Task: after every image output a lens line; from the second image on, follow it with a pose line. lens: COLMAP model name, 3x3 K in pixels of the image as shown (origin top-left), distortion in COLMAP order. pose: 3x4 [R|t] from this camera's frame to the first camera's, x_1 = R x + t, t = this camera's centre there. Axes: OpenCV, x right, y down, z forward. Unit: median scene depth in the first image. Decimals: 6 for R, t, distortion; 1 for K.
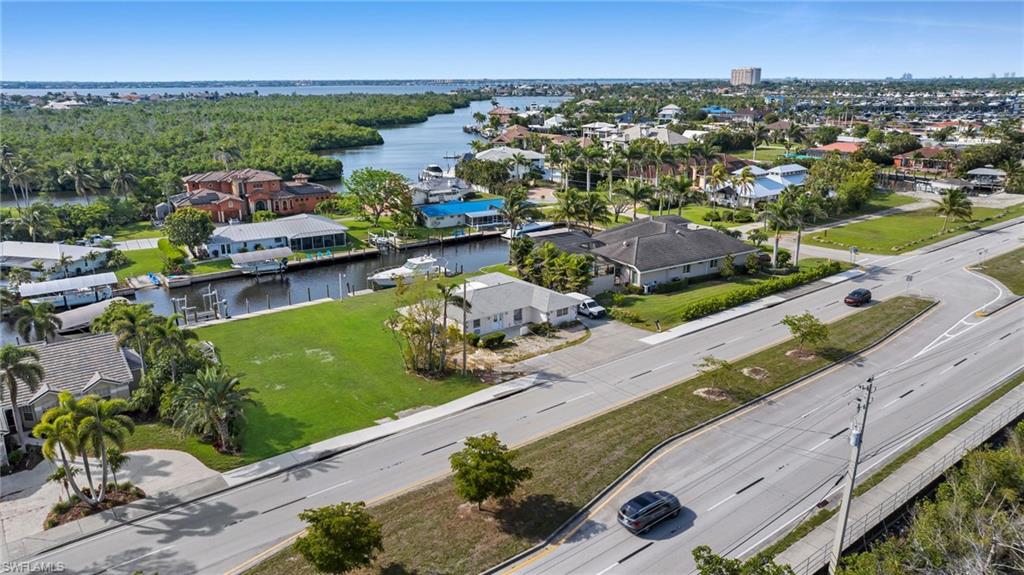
lens RADIAL K [[725.0, 0, 514.8], [0, 725.0, 285.3], [0, 0, 1]] dist [-0.007498, -0.004928]
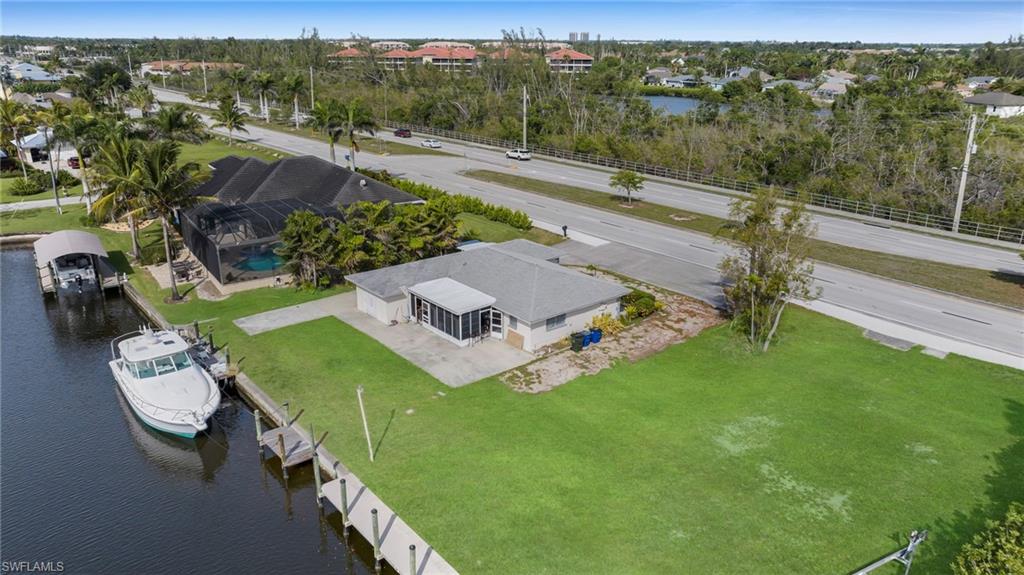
lens RADIAL K [[725.0, 0, 514.8], [0, 725.0, 285.3], [0, 0, 1]] dist [-0.007498, -0.004928]
pose [[-0.025997, -0.319509, 0.947226, -0.436866], [0.273532, 0.909111, 0.314160, -0.118772], [-0.961511, 0.267264, 0.063761, 0.686512]]
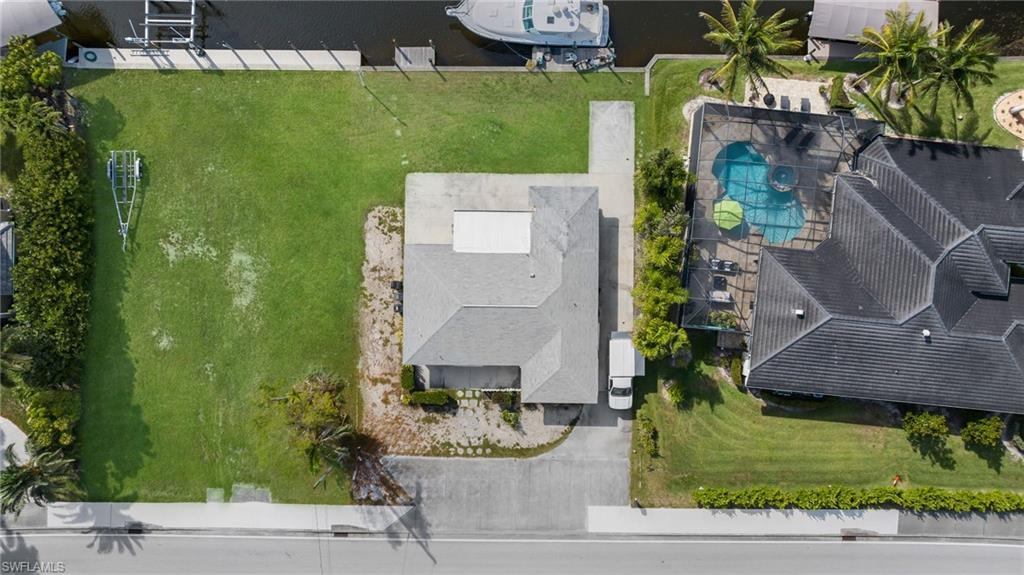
lens RADIAL K [[725.0, 0, 514.8], [0, 725.0, 285.3], [0, 0, 1]] dist [-0.007498, -0.004928]
pose [[0.779540, 0.626342, 0.003558, -0.023209], [-0.174617, 0.211864, 0.961573, -0.445868], [0.601520, -0.750206, 0.274526, 0.601053]]
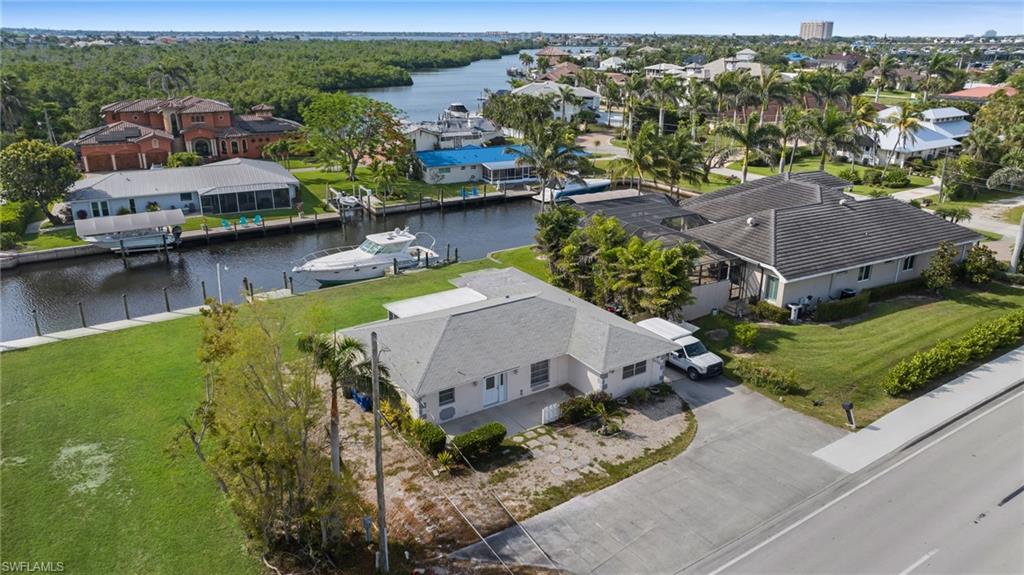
lens RADIAL K [[725.0, 0, 514.8], [0, 725.0, 285.3], [0, 0, 1]] dist [-0.007498, -0.004928]
pose [[0.997365, 0.034062, -0.064053, 0.011225], [-0.030352, 0.997853, 0.058034, -0.029539], [0.065893, -0.055937, 0.996258, 0.366425]]
